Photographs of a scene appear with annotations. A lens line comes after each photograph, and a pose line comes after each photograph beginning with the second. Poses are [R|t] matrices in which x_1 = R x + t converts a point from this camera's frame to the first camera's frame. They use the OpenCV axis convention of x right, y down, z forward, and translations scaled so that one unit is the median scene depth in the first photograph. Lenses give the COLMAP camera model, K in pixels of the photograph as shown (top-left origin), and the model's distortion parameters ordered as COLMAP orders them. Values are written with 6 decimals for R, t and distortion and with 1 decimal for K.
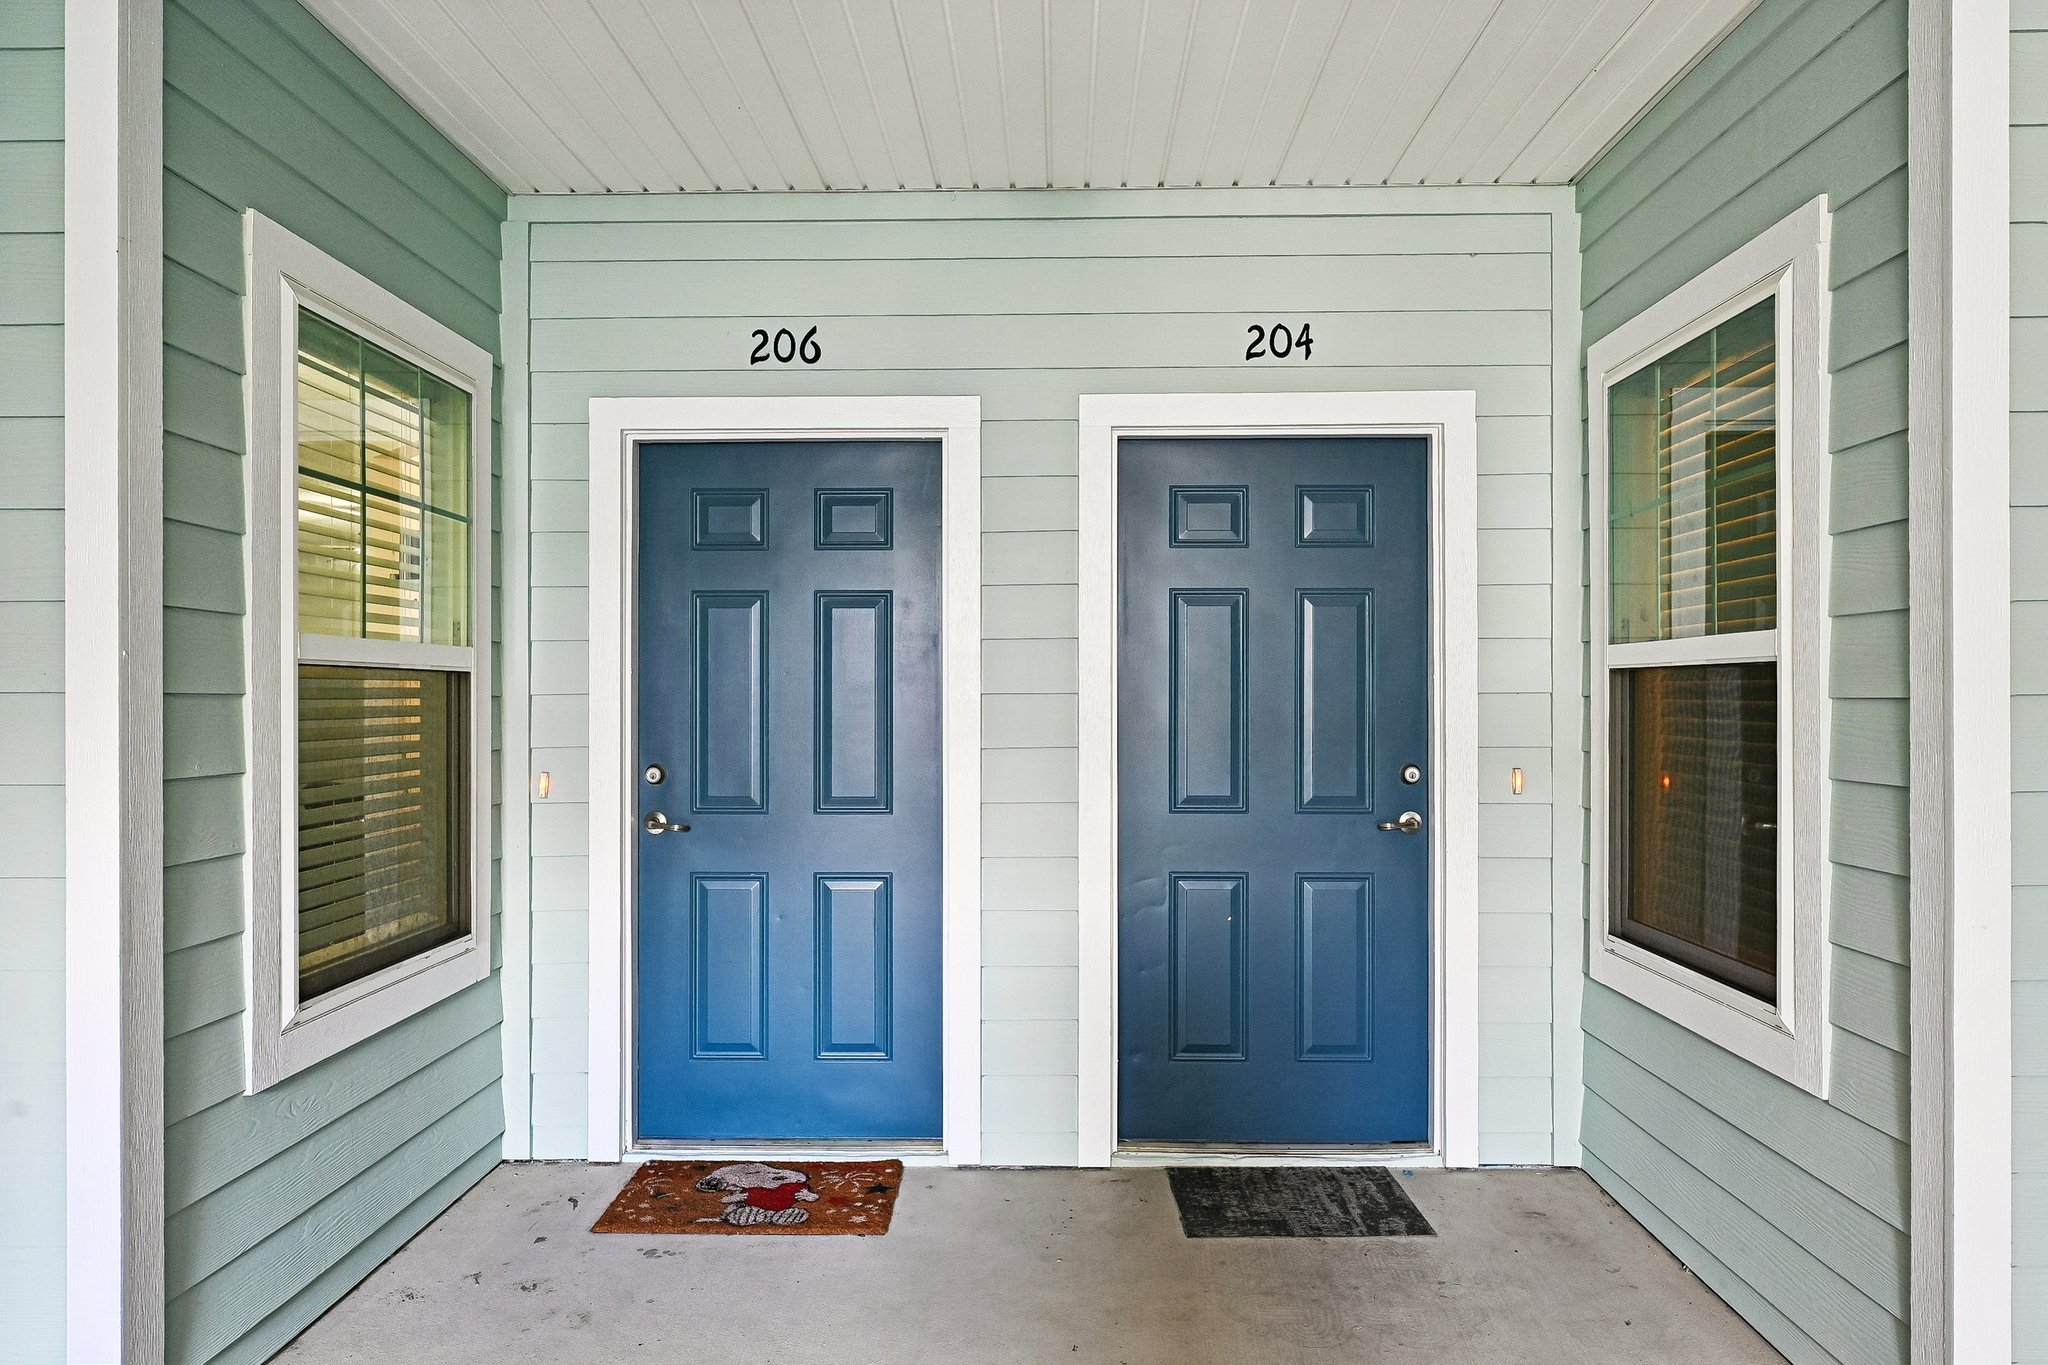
lens RADIAL K [[1282.6, 0, 1020.8], [0, 1282.6, 693.6], [0, 0, 1]] dist [0.010157, 0.000191]
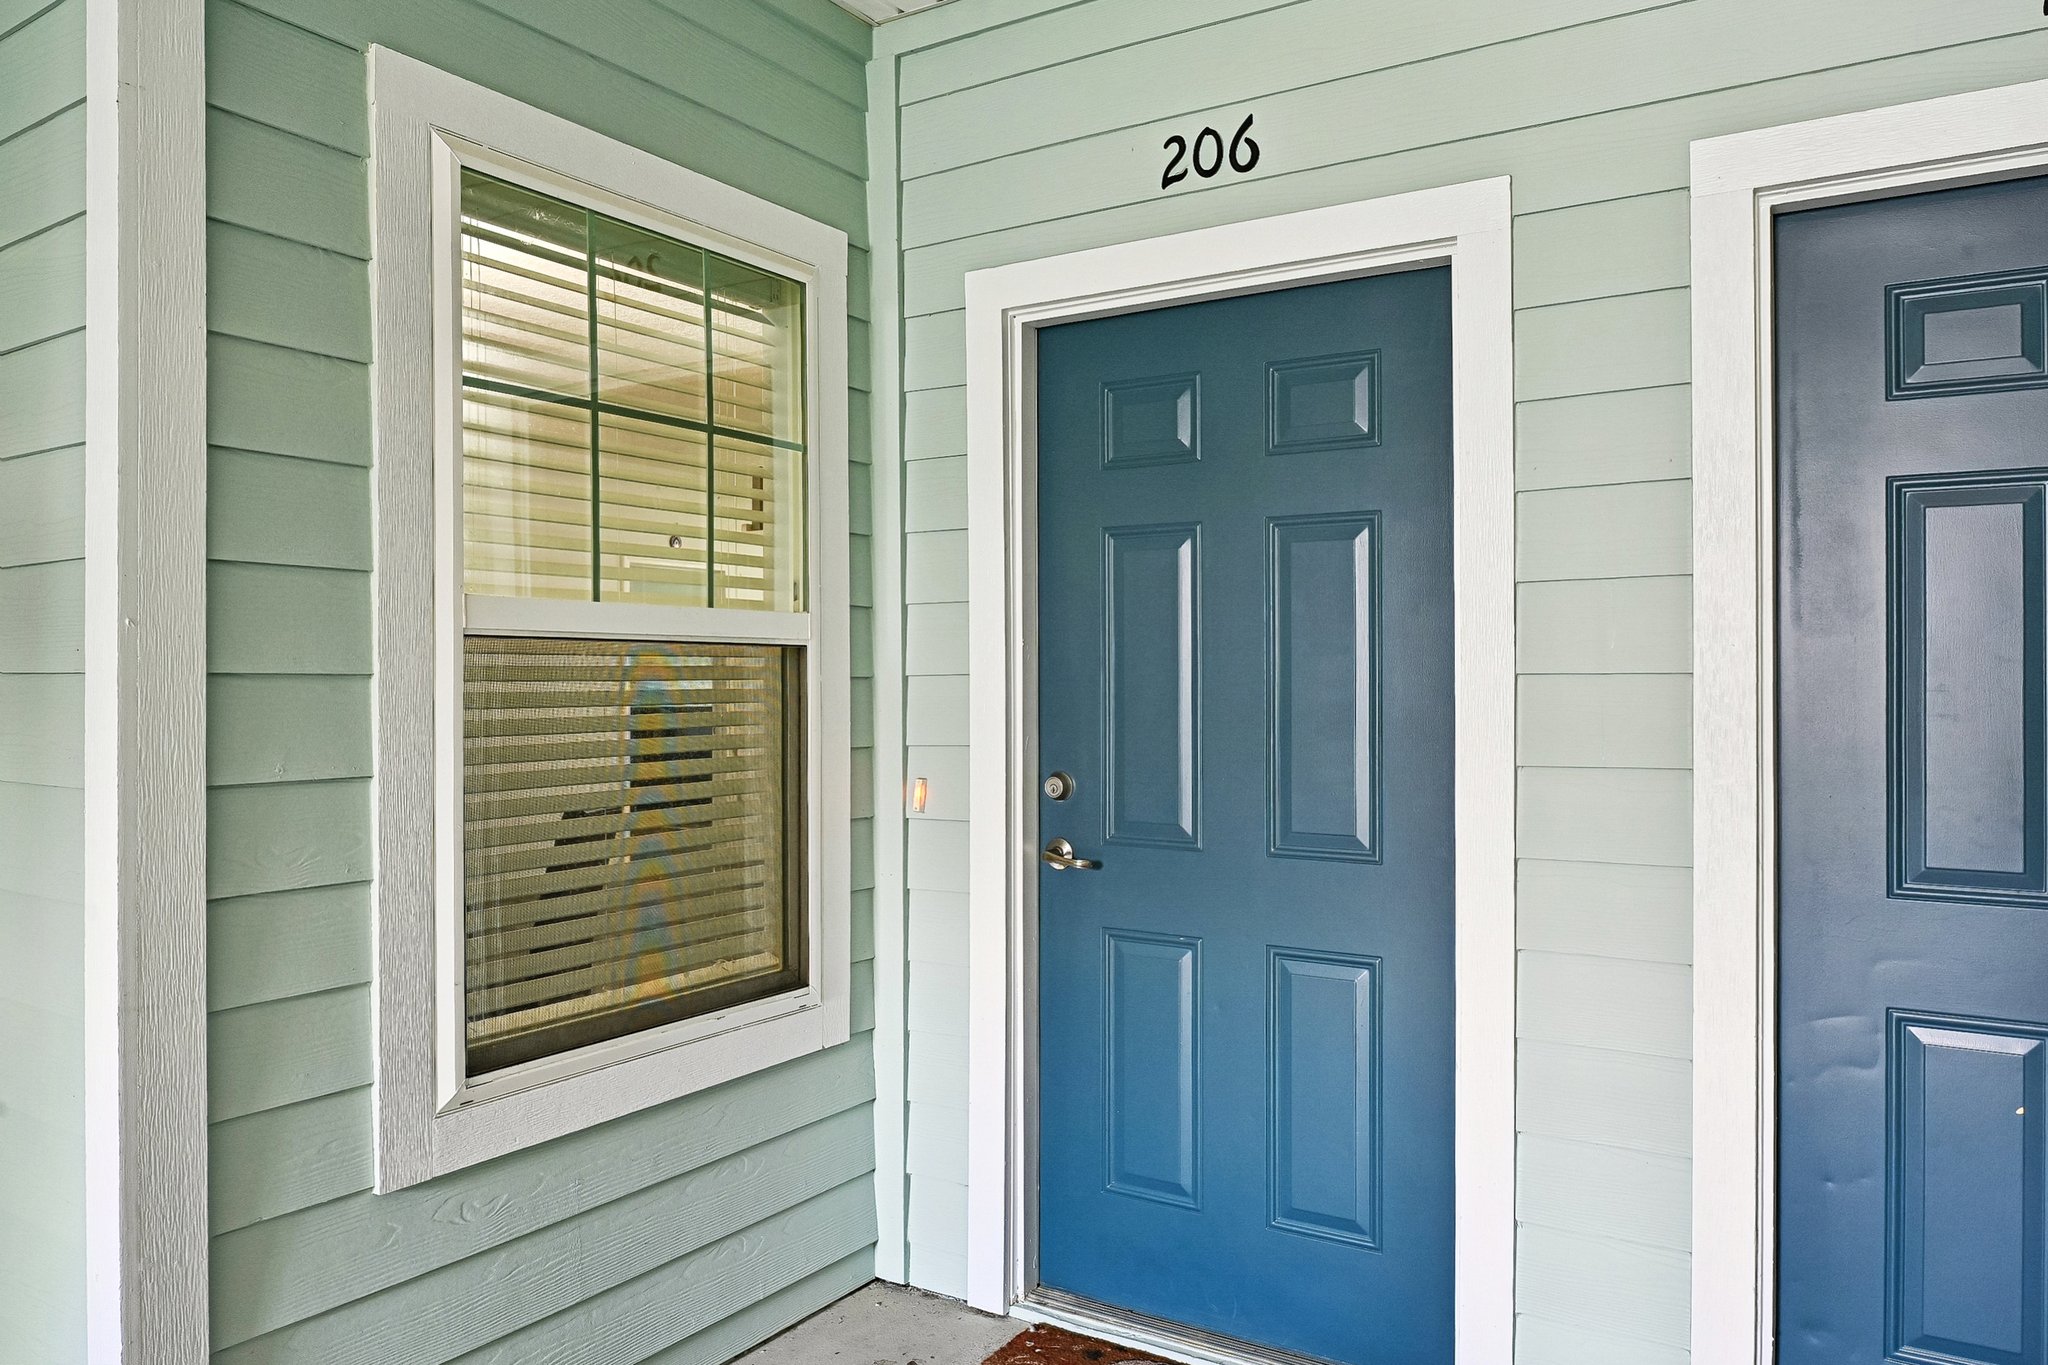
lens RADIAL K [[1413.2, 0, 1026.7], [0, 1413.2, 668.7], [0, 0, 1]] dist [-0.038838, 0.014070]
pose [[0.857232, -0.002125, -0.514926, 0.111181], [-0.000173, 0.999990, -0.004415, 0.000570], [0.514930, 0.003874, 0.857224, 0.327485]]
